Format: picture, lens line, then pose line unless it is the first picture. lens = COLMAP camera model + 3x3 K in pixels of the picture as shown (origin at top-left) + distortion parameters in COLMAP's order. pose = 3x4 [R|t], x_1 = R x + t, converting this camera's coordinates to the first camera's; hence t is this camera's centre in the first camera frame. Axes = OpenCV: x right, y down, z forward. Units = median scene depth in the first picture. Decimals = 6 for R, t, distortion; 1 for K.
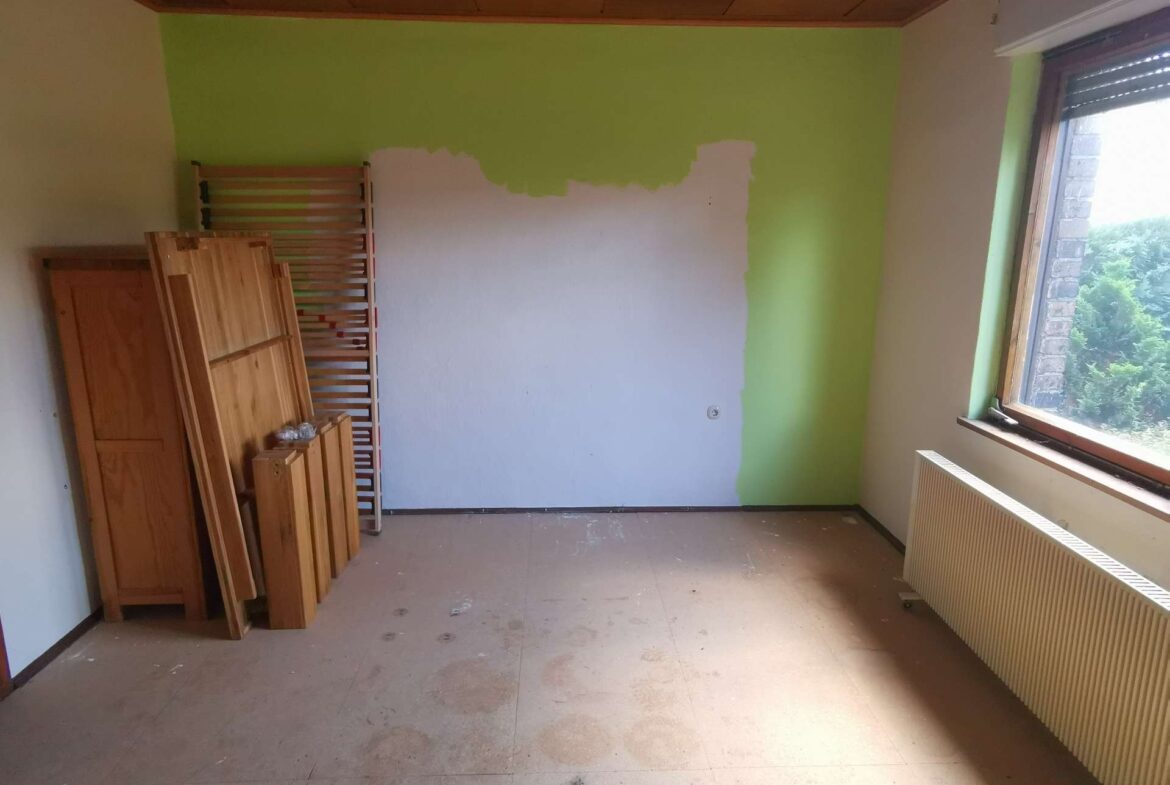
lens RADIAL K [[728.7, 0, 585.0], [0, 728.7, 392.5], [0, 0, 1]] dist [-0.003038, -0.002100]
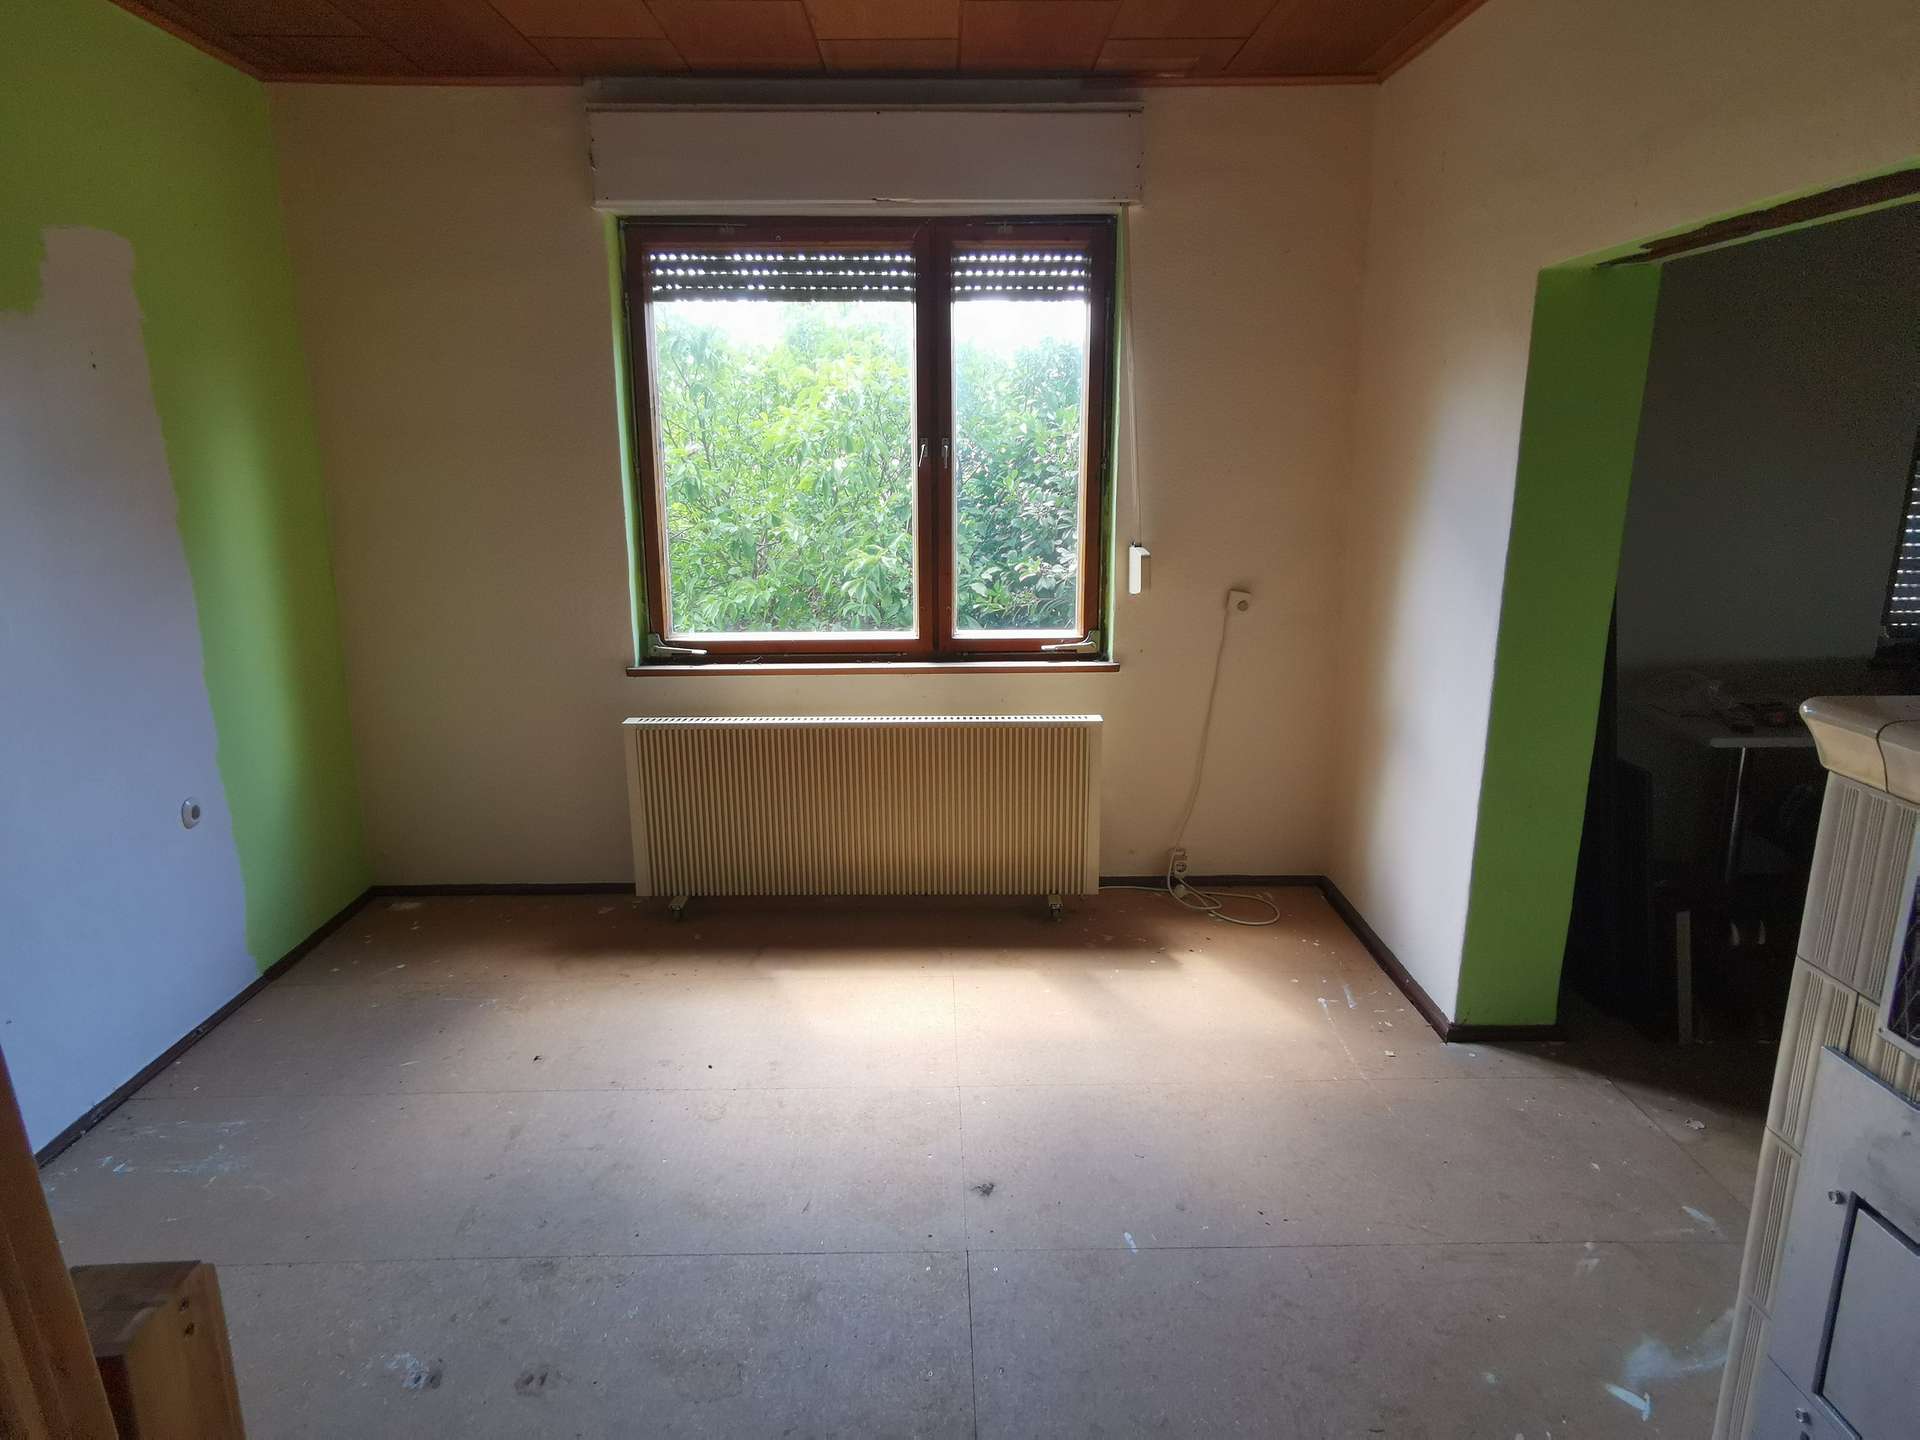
lens RADIAL K [[1152.8, 0, 960.0], [0, 1152.8, 720.0], [0, 0, 1]] dist [0.004026, 0.001336]
pose [[0.025423, -0.243025, 0.969687, -0.568589], [0.229769, 0.945452, 0.230927, -0.096016], [-0.972913, 0.216934, 0.079876, 0.477562]]
